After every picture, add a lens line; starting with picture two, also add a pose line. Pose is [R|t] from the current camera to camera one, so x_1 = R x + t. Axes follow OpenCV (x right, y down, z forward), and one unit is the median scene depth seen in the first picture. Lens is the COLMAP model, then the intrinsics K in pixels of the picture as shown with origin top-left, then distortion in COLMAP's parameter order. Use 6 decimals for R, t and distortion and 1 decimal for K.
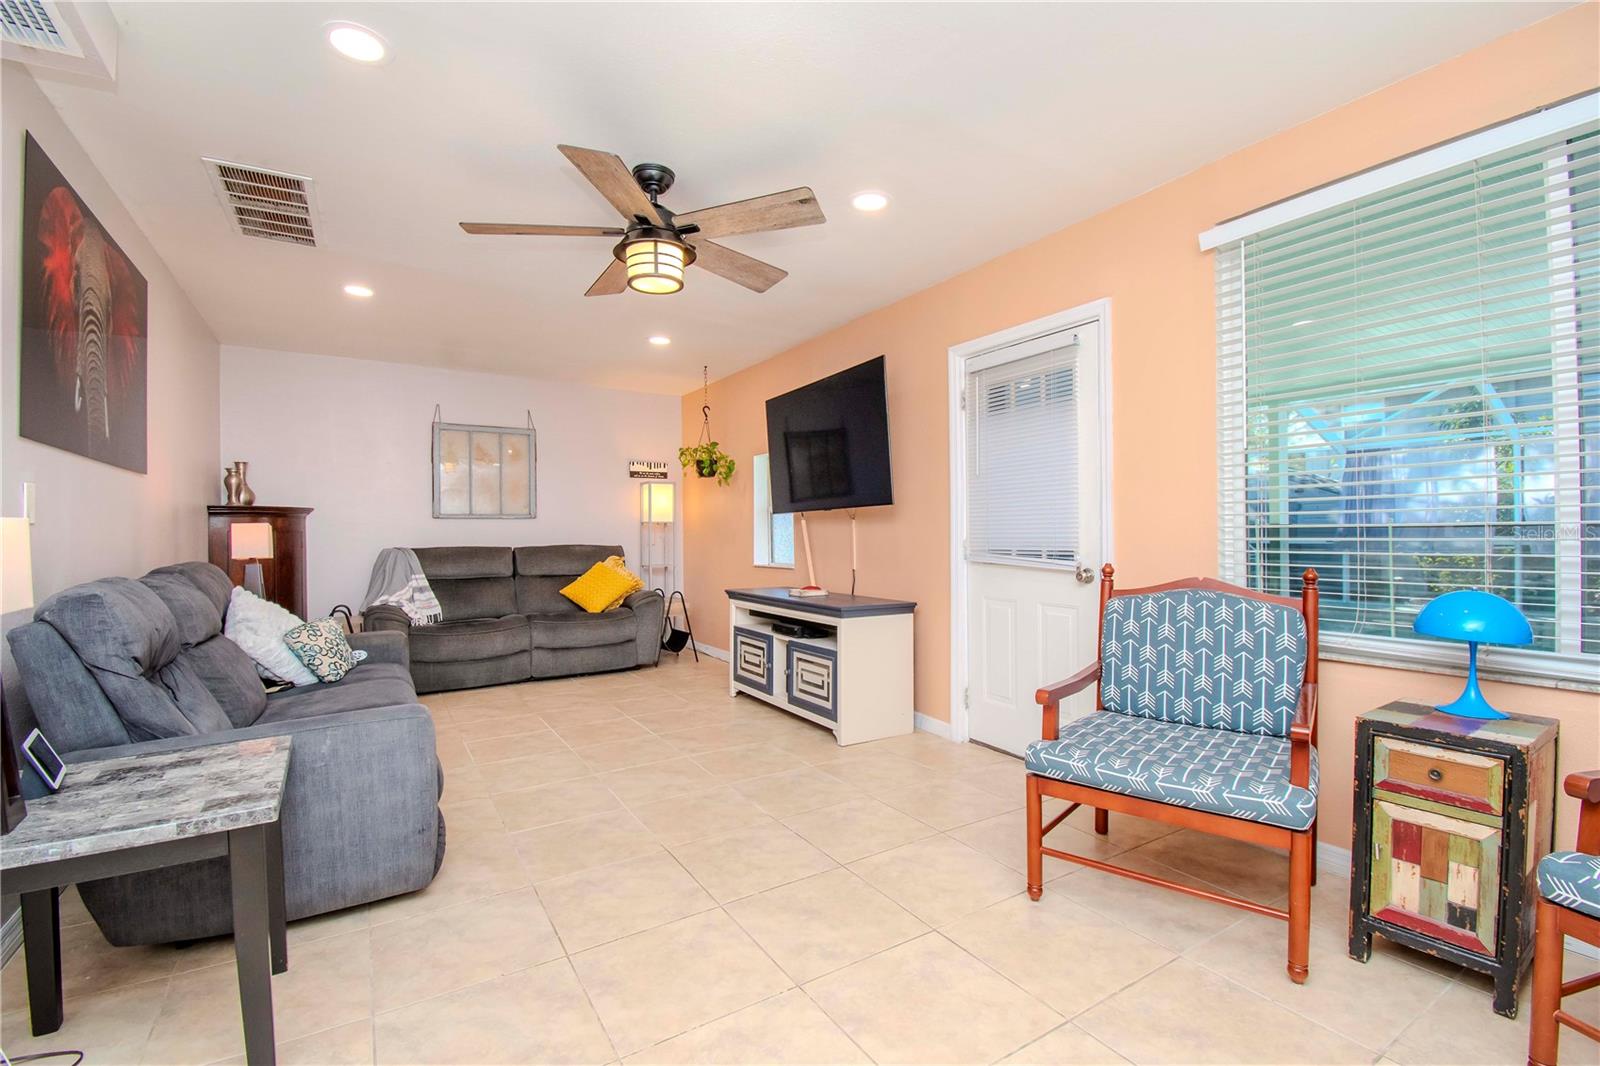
lens RADIAL K [[698.1, 0, 800.0], [0, 698.1, 533.0], [0, 0, 1]] dist [0.001493, -0.020671]
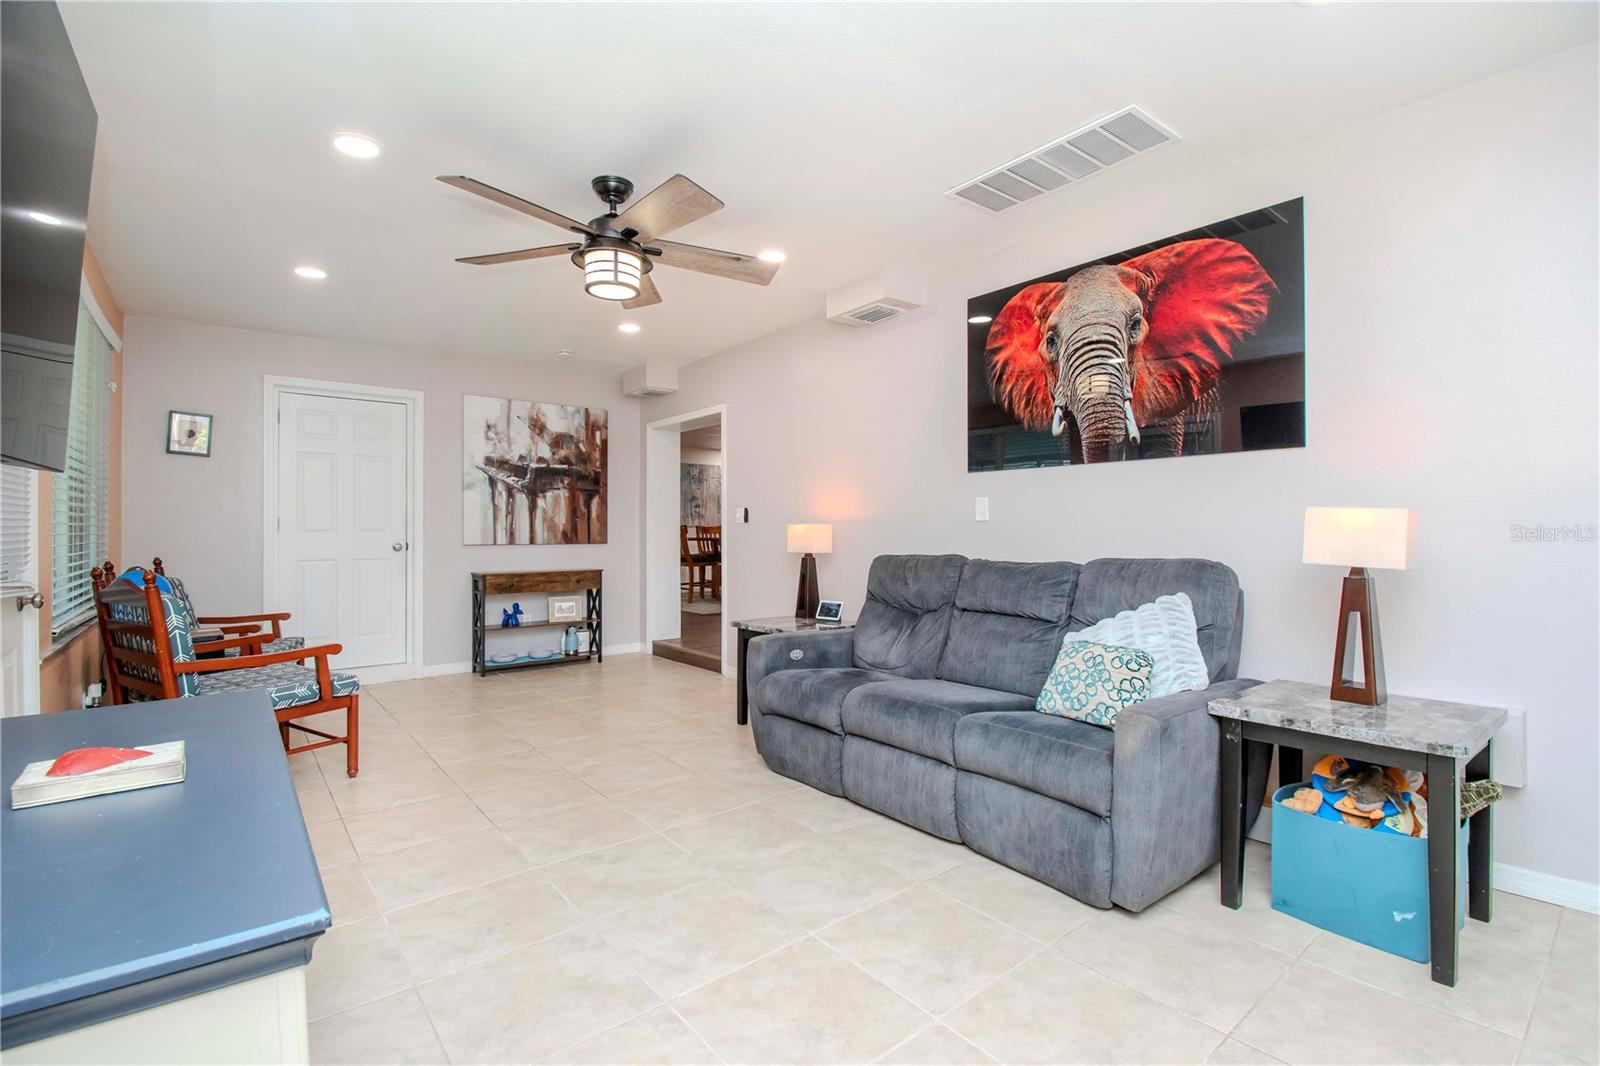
lens RADIAL K [[724.7, 0, 800.3], [0, 724.7, 535.4], [0, 0, 1]] dist [0.021476, -0.026539]
pose [[-0.992419, 0.015181, -0.121962, -0.246894], [0.013590, 0.999811, 0.013869, -0.005931], [0.122150, 0.012107, -0.992438, 1.505665]]
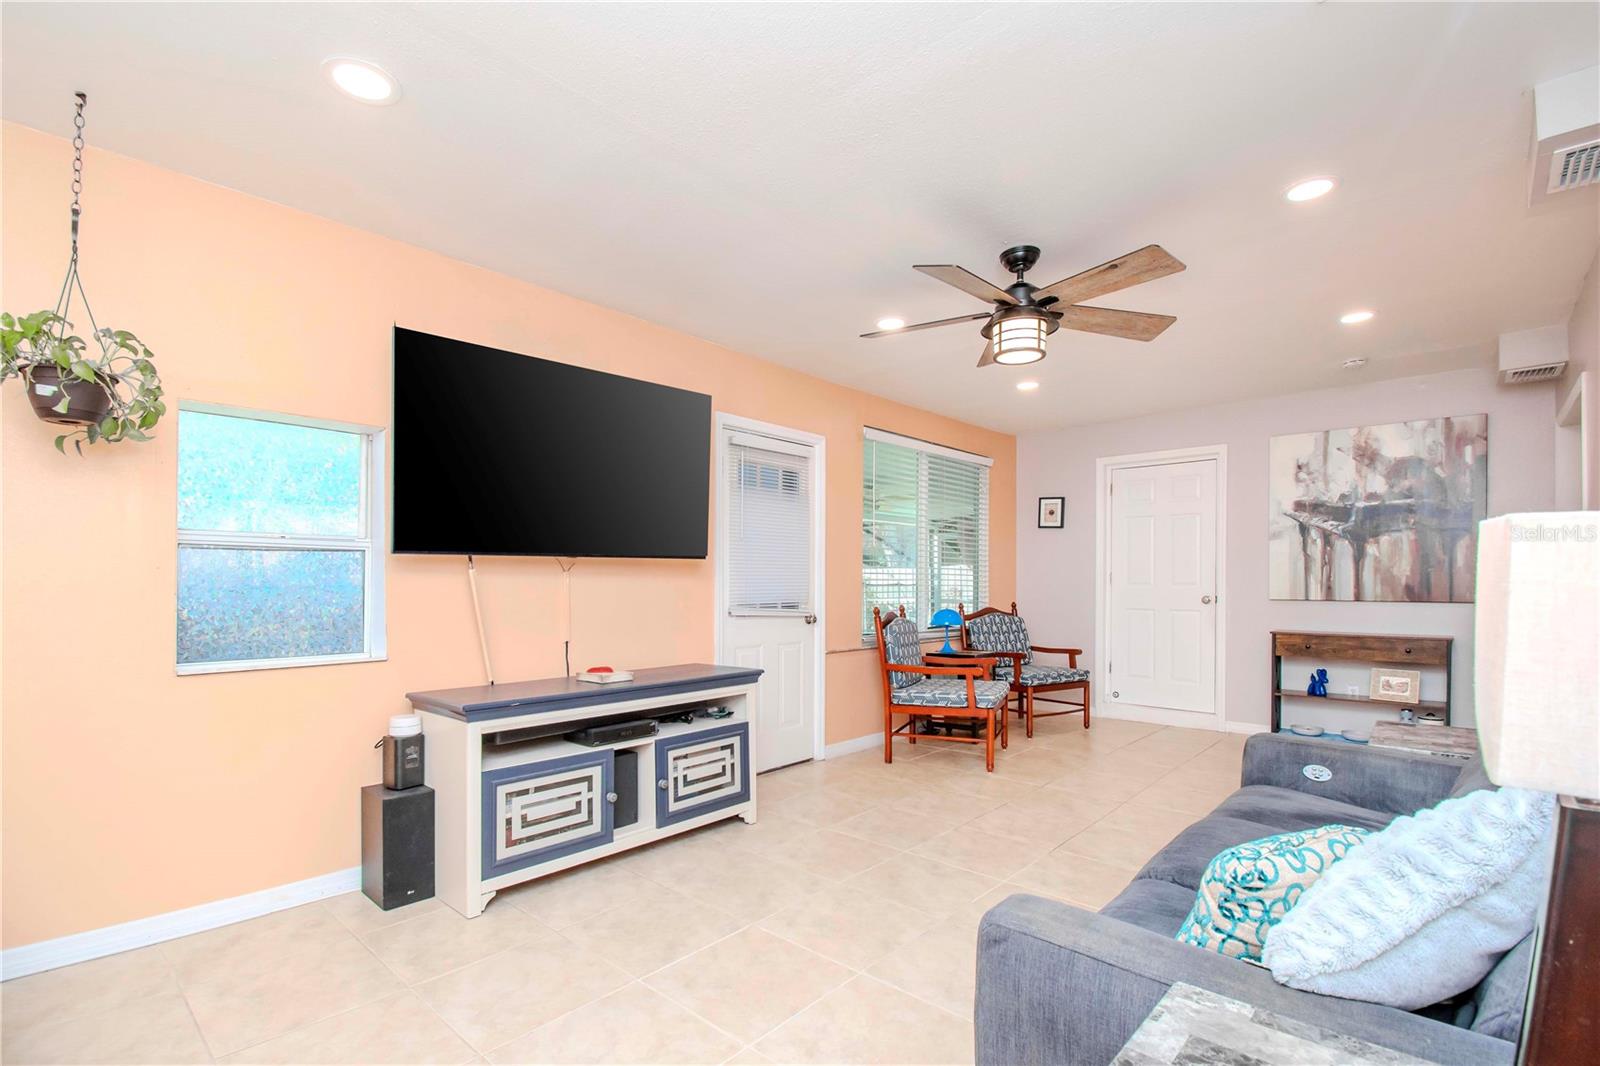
lens RADIAL K [[731.5, 0, 798.4], [0, 731.5, 581.2], [0, 0, 1]] dist [-0.001276, -0.000157]
pose [[-0.264744, 0.014857, 0.964204, -0.858919], [0.007204, 0.999884, -0.013429, 0.002377], [-0.964292, 0.003391, -0.264820, 1.165988]]
